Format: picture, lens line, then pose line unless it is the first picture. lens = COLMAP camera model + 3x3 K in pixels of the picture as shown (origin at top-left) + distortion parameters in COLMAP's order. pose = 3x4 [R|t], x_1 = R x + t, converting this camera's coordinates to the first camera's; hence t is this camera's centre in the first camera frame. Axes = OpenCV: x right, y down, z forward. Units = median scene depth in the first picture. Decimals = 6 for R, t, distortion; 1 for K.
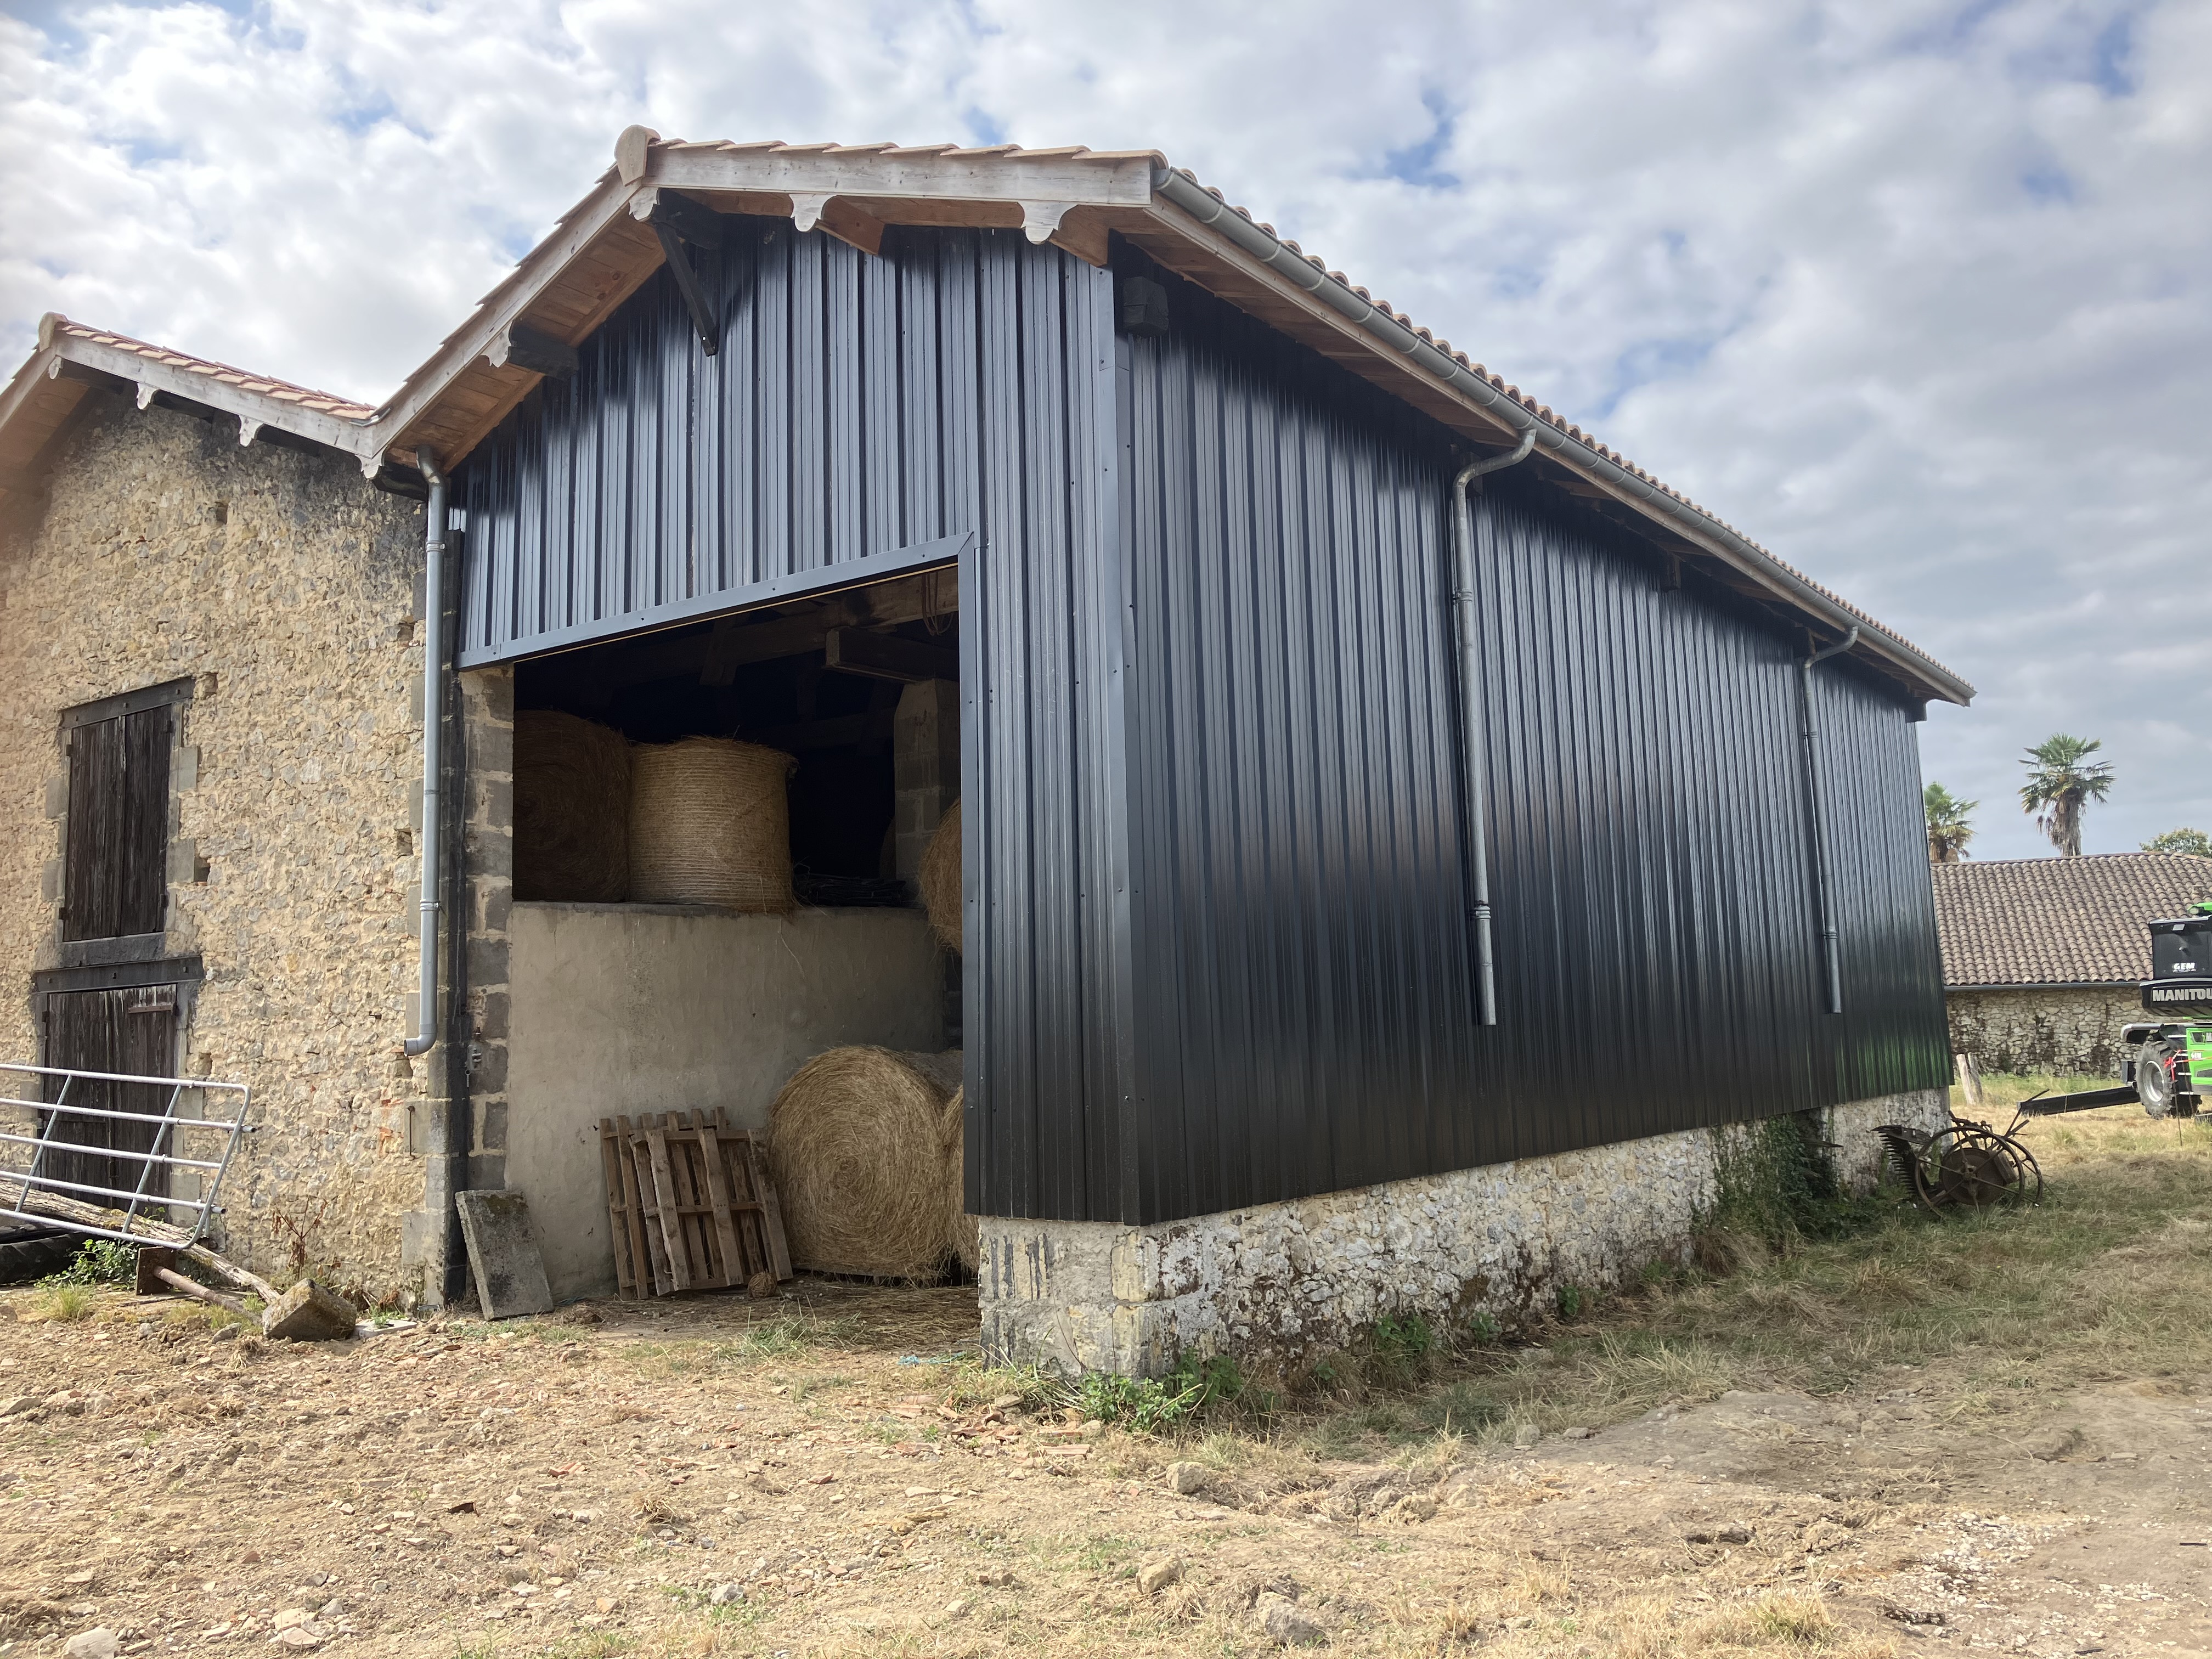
lens RADIAL K [[1844.1, 0, 1097.0], [0, 1844.1, 834.8], [0, 0, 1]] dist [0.056304, -0.000246]
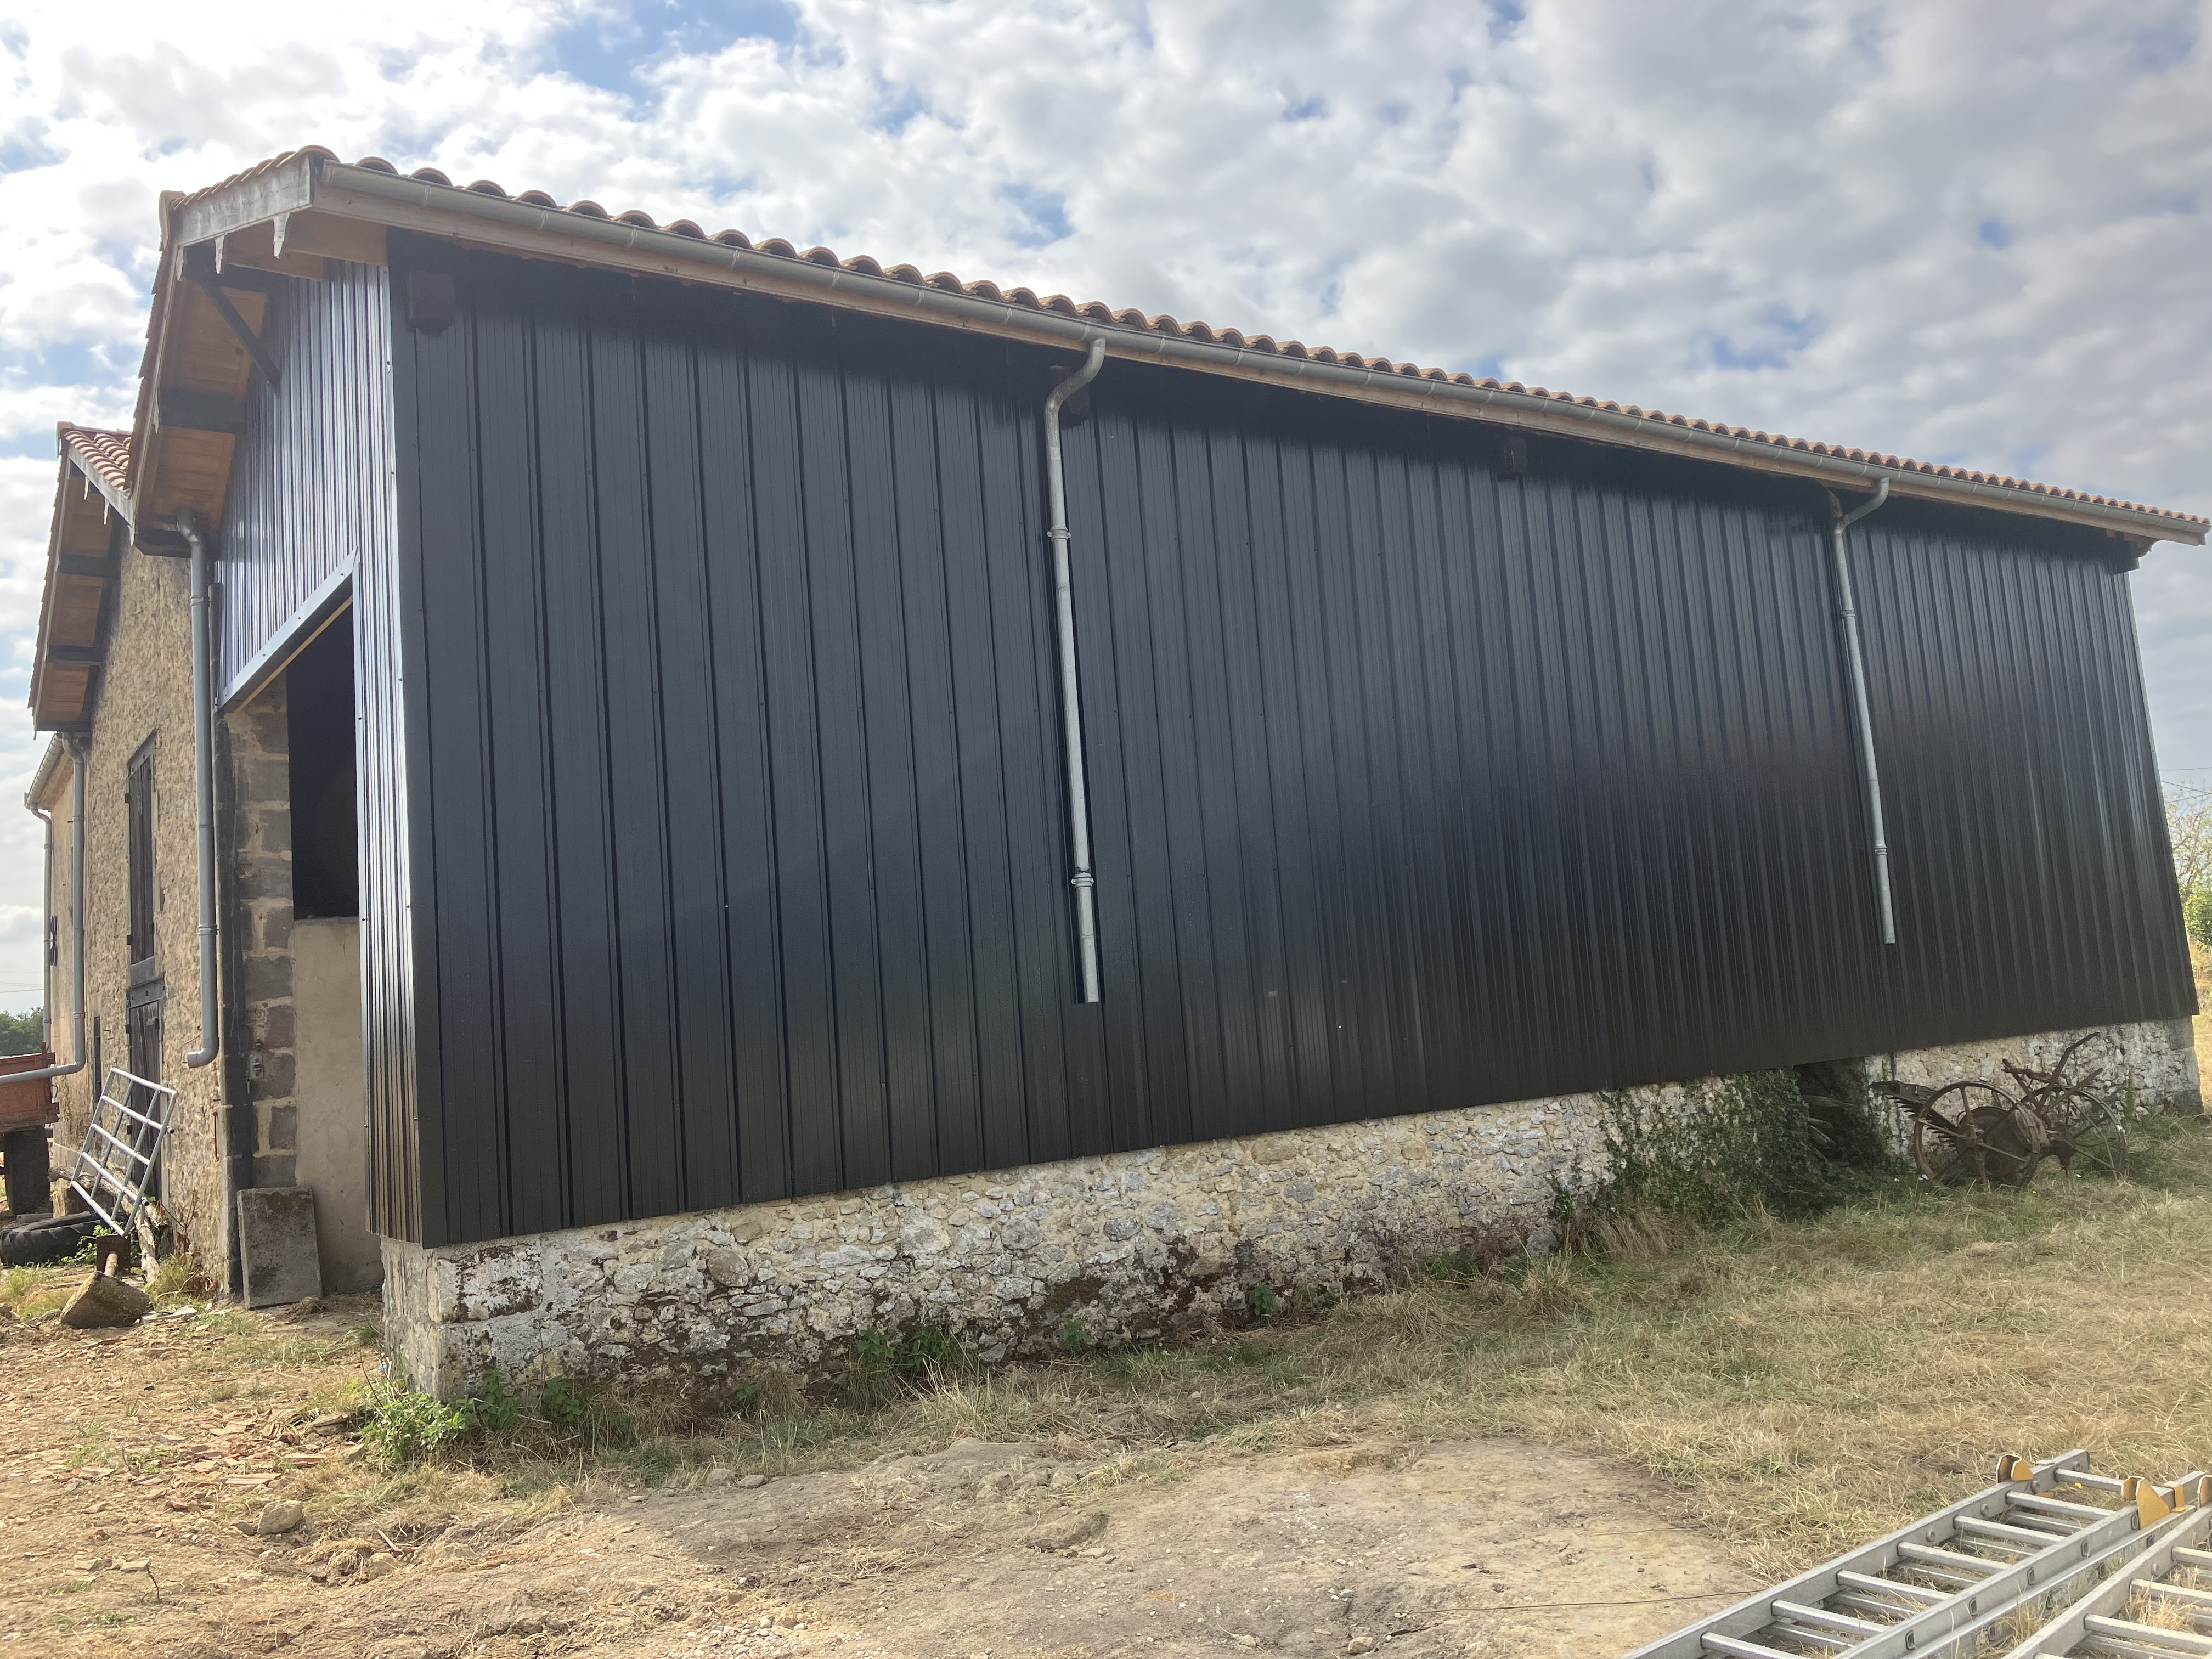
lens RADIAL K [[1844.1, 0, 1100.0], [0, 1844.1, 825.6], [0, 0, 1]] dist [0.056304, -0.000246]
pose [[0.938088, -0.069809, -0.339290, 0.526382], [0.080899, 0.996548, 0.018633, -0.001251], [0.336818, -0.044927, 0.940497, 0.149163]]
